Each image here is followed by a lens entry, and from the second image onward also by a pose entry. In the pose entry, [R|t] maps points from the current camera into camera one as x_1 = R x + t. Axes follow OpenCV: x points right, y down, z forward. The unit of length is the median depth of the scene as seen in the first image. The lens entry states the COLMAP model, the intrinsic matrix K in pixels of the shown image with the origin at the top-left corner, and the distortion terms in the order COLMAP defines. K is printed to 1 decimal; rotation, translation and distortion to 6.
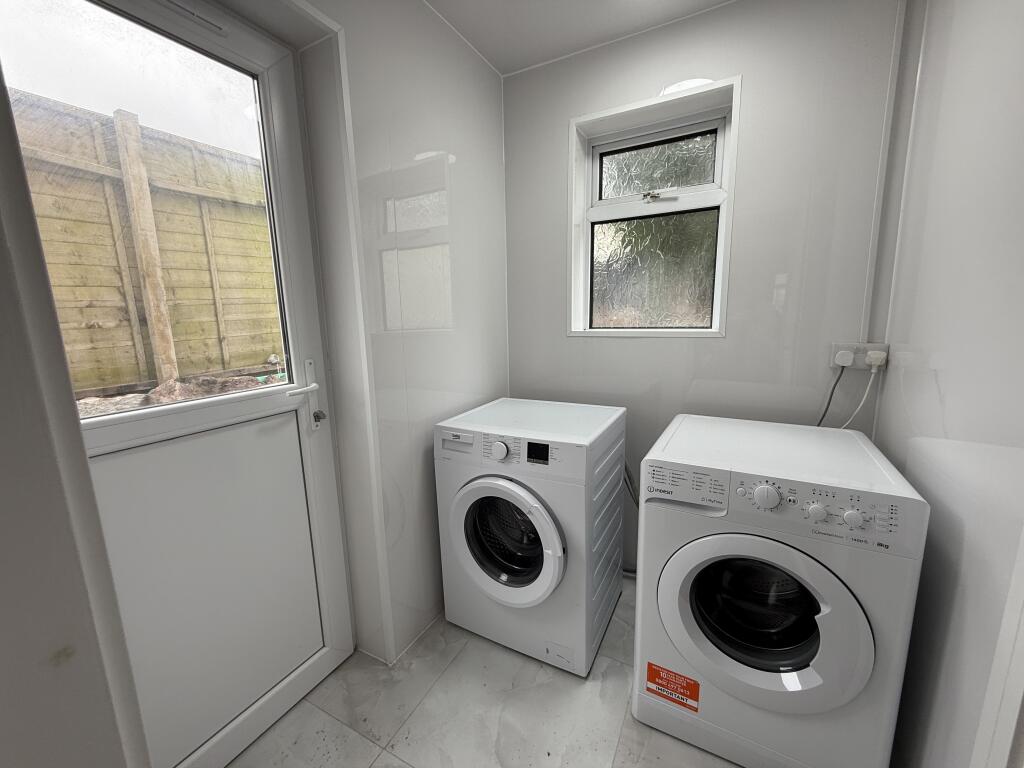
lens RADIAL K [[412.2, 0, 510.6], [0, 412.2, 385.8], [0, 0, 1]] dist [0.000497, 0.000027]
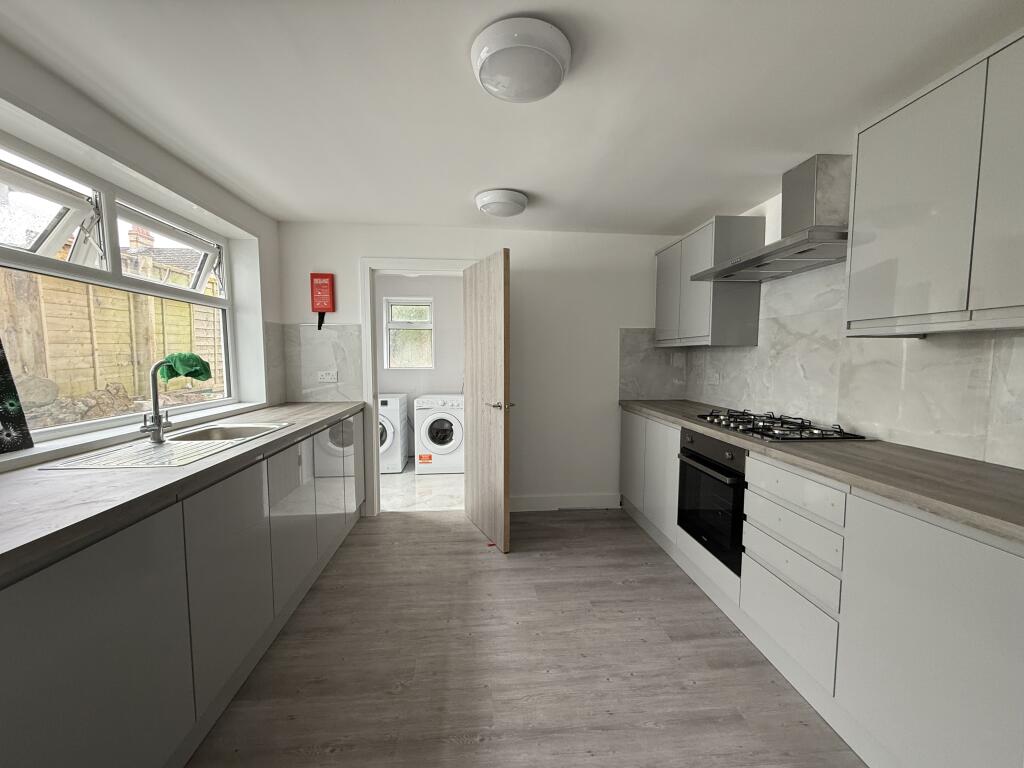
lens RADIAL K [[412.2, 0, 512.7], [0, 412.2, 386.5], [0, 0, 1]] dist [0.000497, 0.000027]
pose [[0.833891, -0.019187, 0.551596, -0.548885], [0.078454, 0.993368, -0.084051, 0.237111], [-0.546325, 0.113364, 0.829866, -1.434922]]
